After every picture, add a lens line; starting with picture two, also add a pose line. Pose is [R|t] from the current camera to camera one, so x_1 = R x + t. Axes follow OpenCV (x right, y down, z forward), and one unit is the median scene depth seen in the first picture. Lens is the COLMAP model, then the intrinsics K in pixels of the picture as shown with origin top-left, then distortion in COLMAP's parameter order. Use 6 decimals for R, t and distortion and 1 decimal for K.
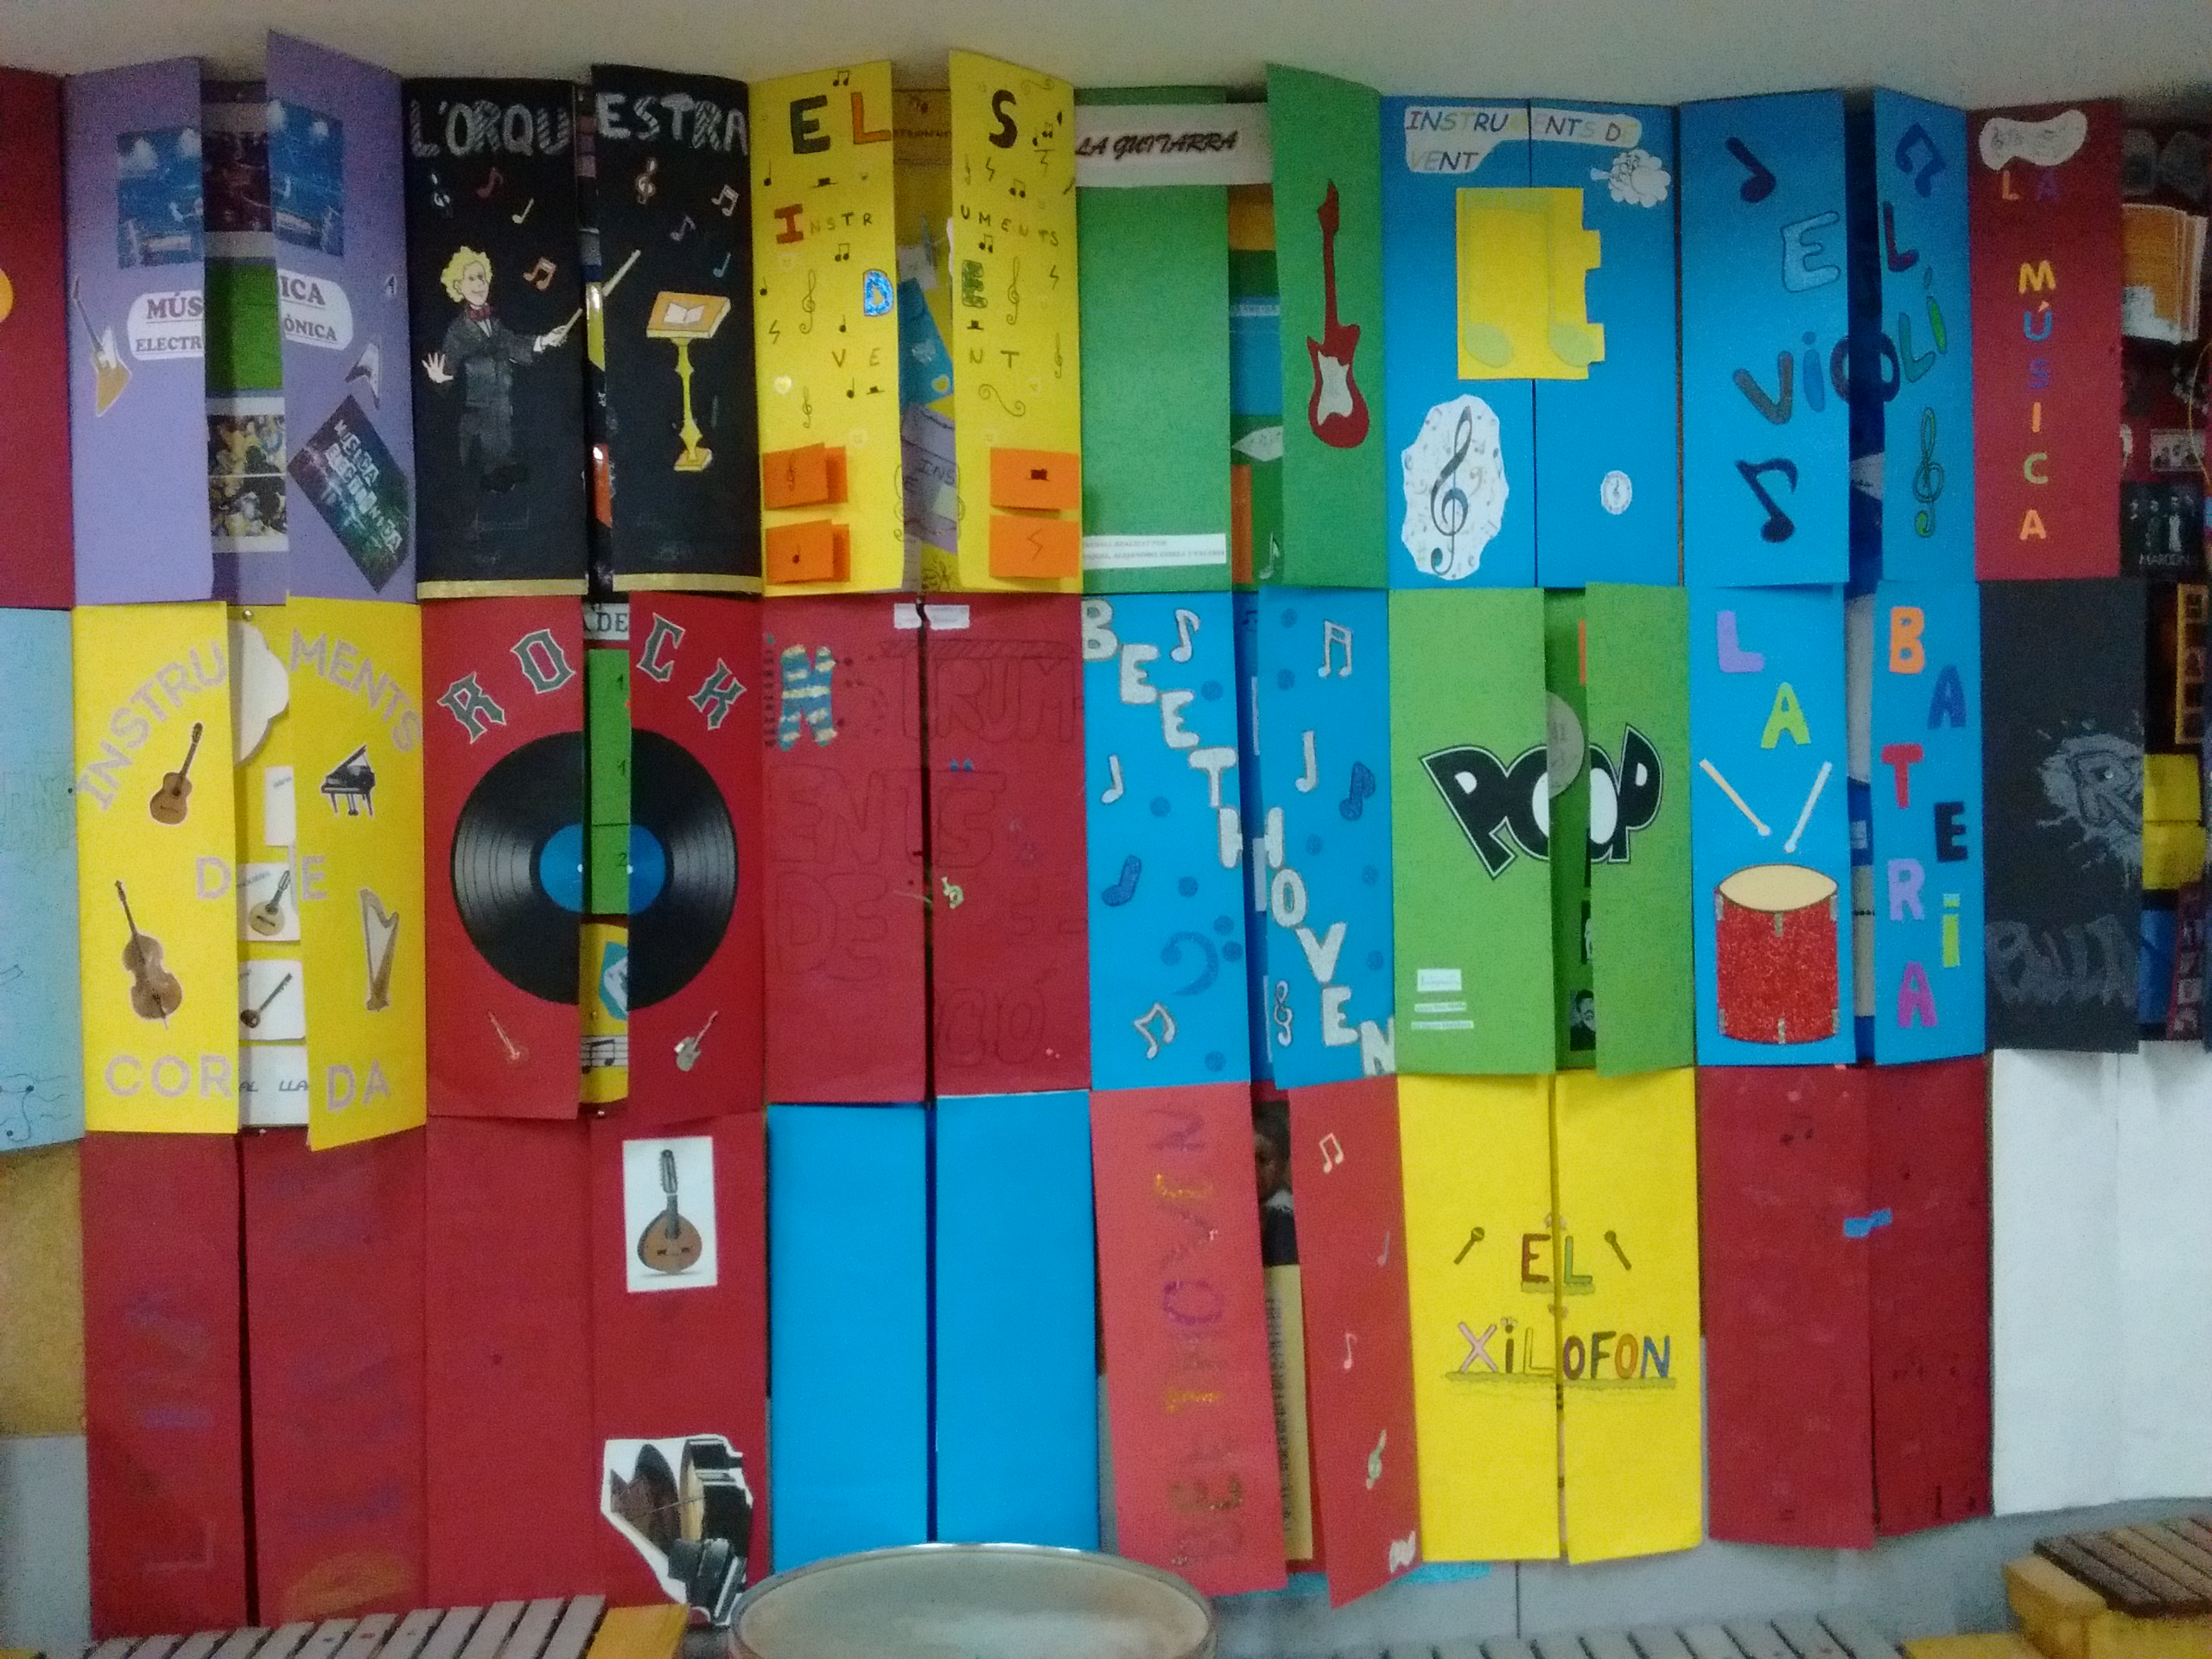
lens RADIAL K [[1940.8, 0, 1106.0], [0, 1940.8, 829.5], [0, 0, 1]] dist [0.064314, -0.198305]
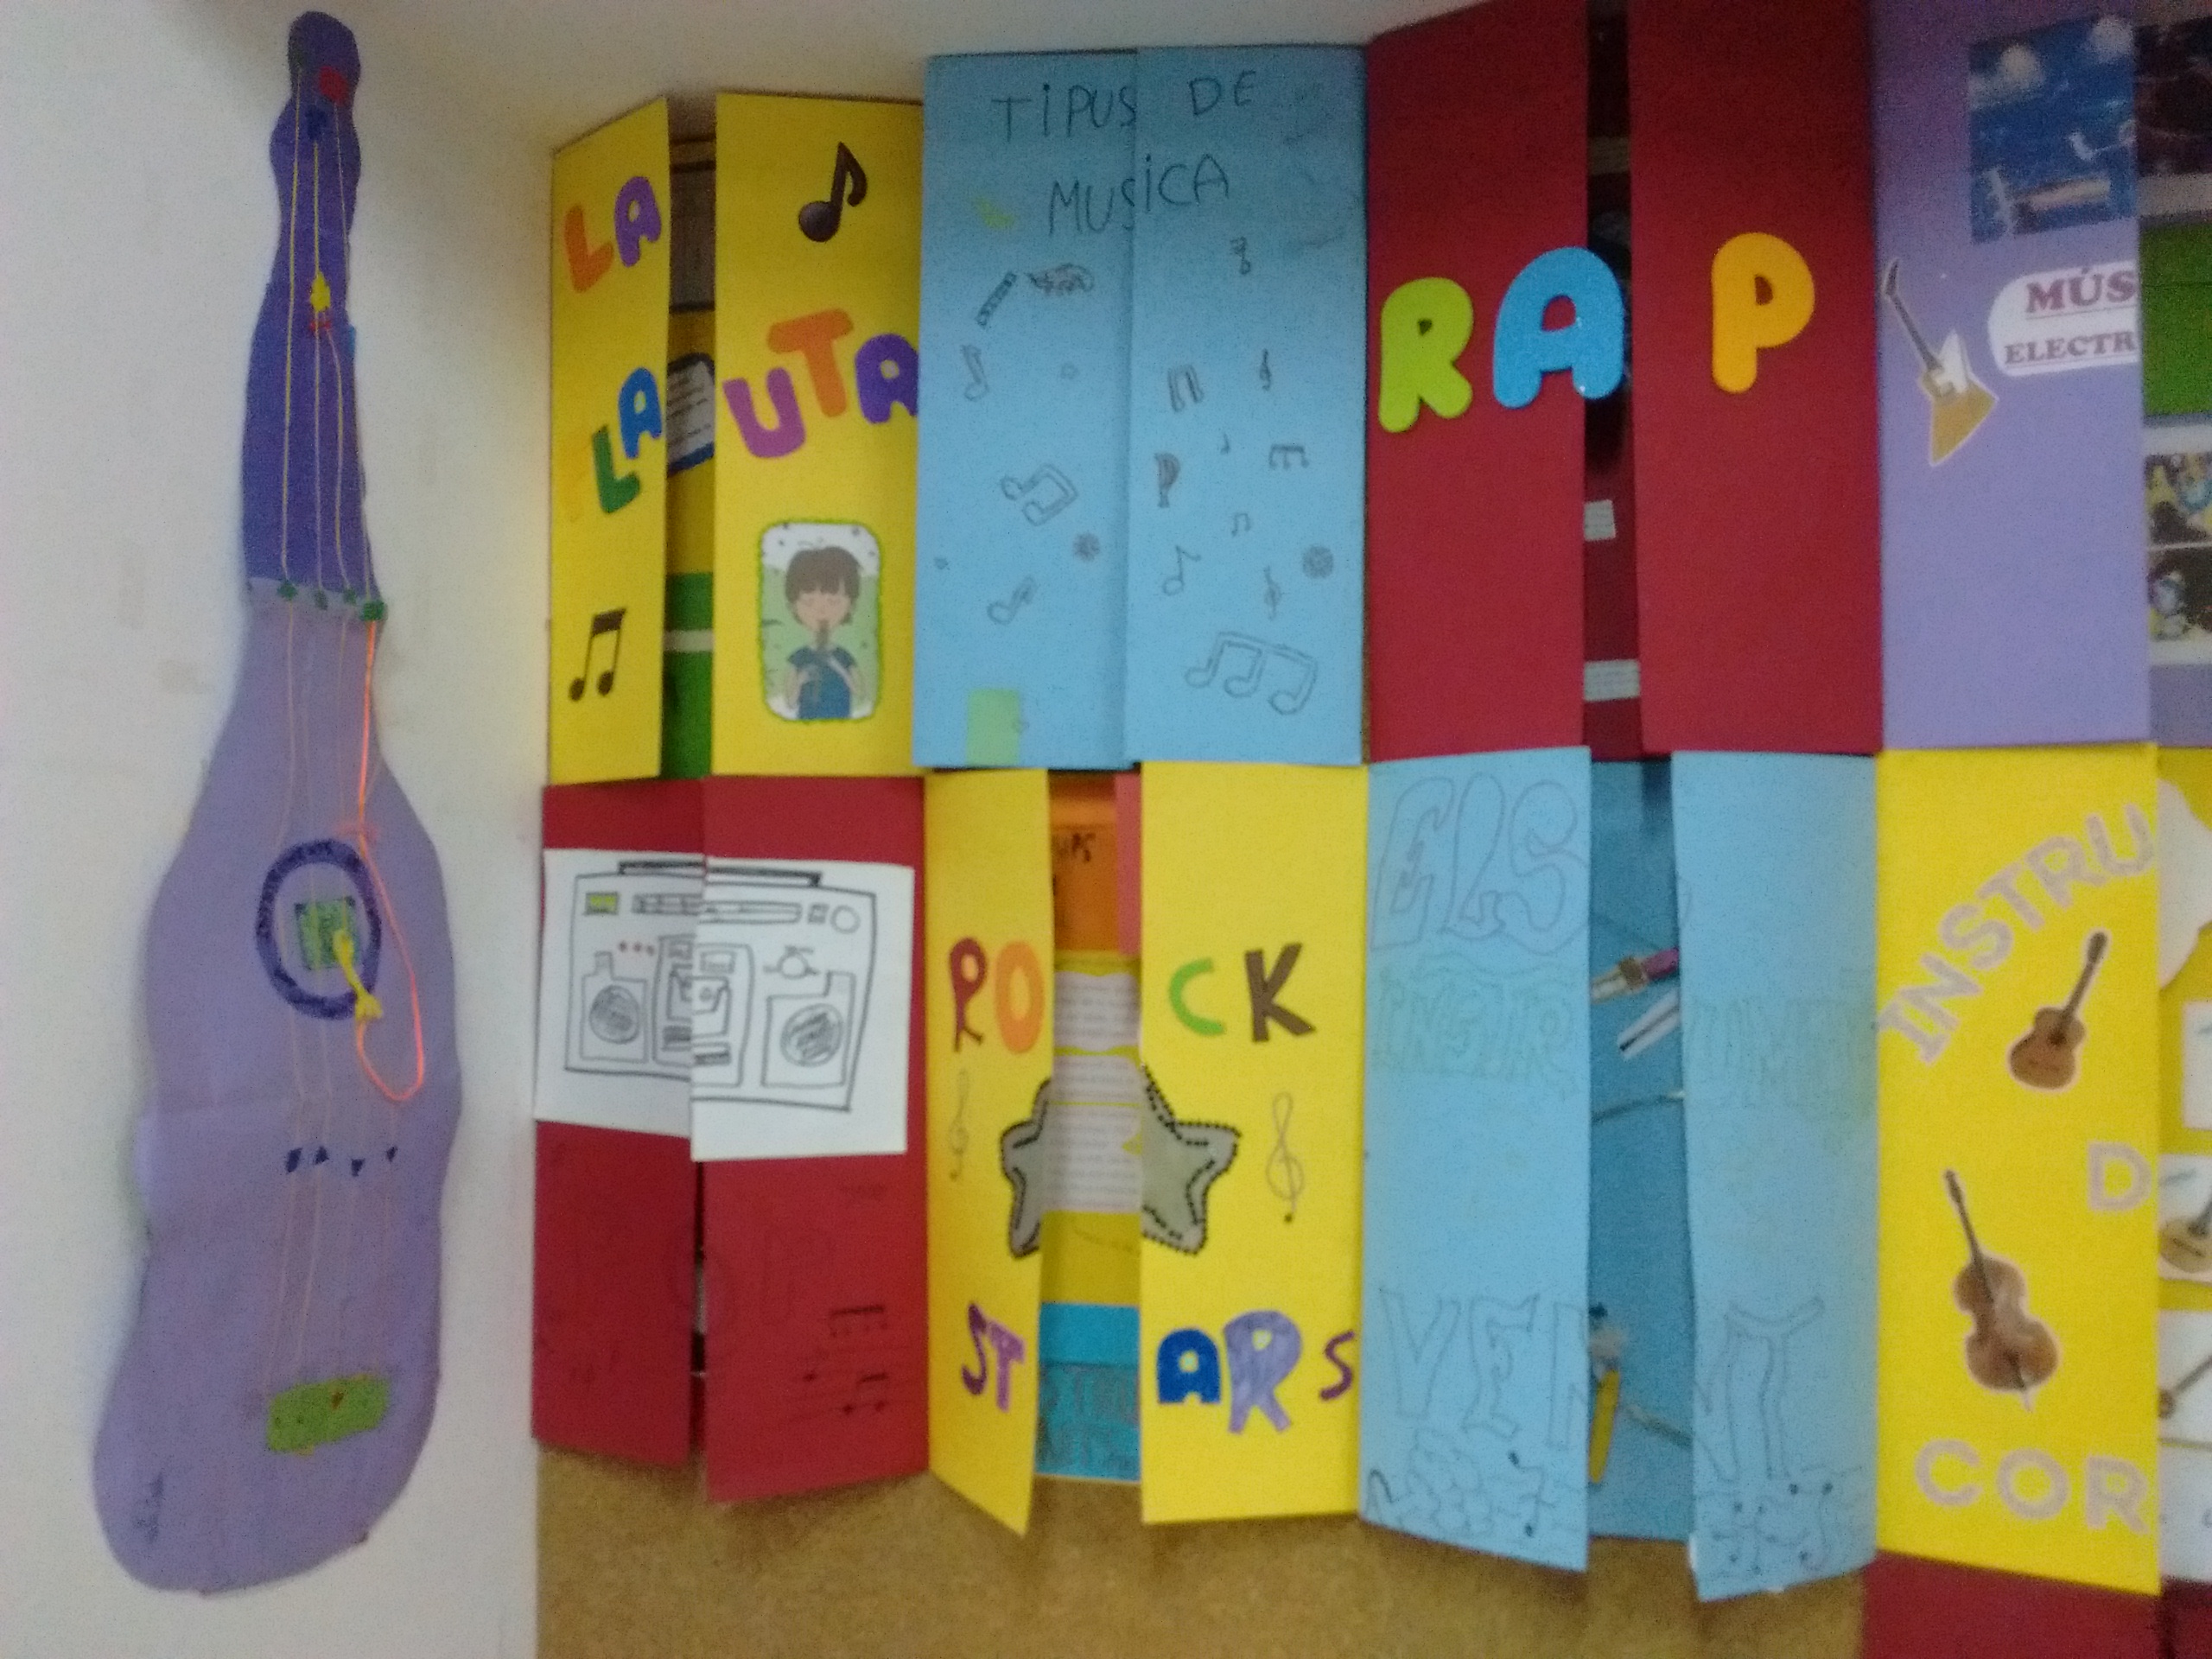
lens RADIAL K [[1940.8, 0, 1106.0], [0, 1940.8, 829.5], [0, 0, 1]] dist [0.064314, -0.198305]
pose [[0.909070, 0.007073, -0.416582, -0.469191], [-0.034614, 0.997681, -0.058596, -0.037591], [0.415202, 0.067687, 0.907208, 0.270024]]
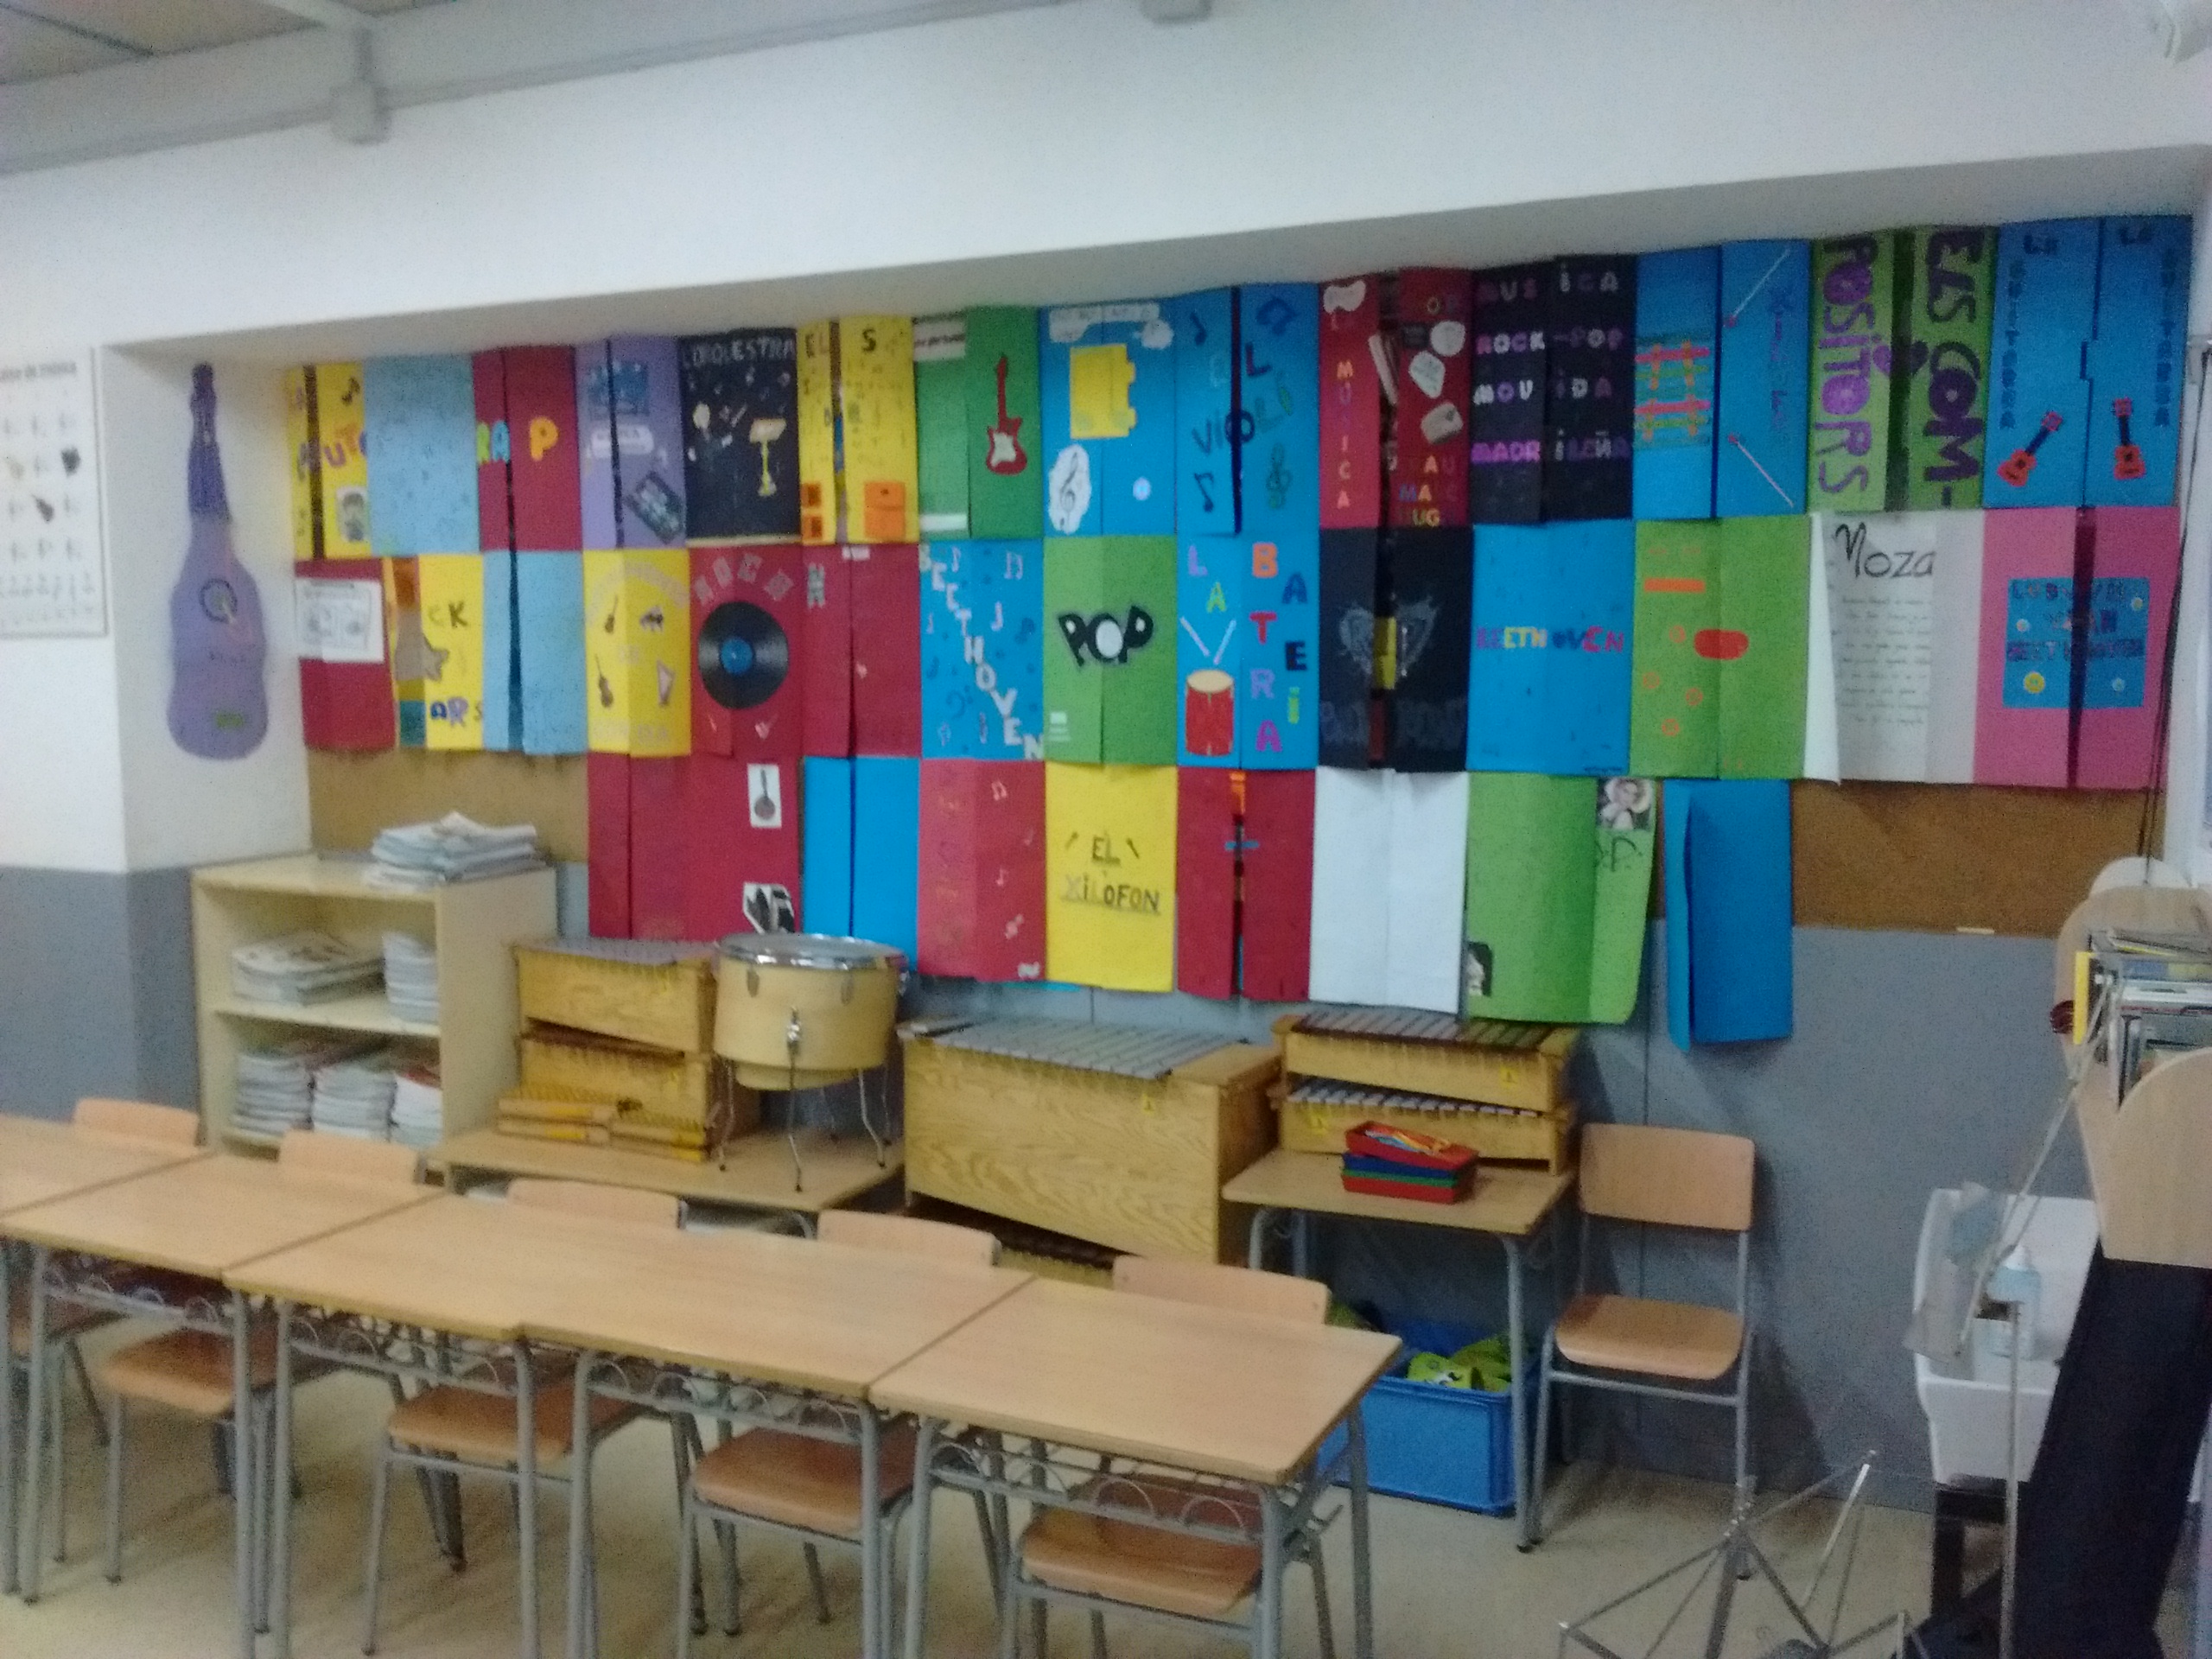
lens RADIAL K [[1940.8, 0, 1106.0], [0, 1940.8, 829.5], [0, 0, 1]] dist [0.064314, -0.198305]
pose [[0.853050, 0.071931, -0.516847, 1.397383], [-0.023395, 0.994730, 0.099826, -0.017386], [0.521304, -0.073065, 0.850238, -0.862919]]
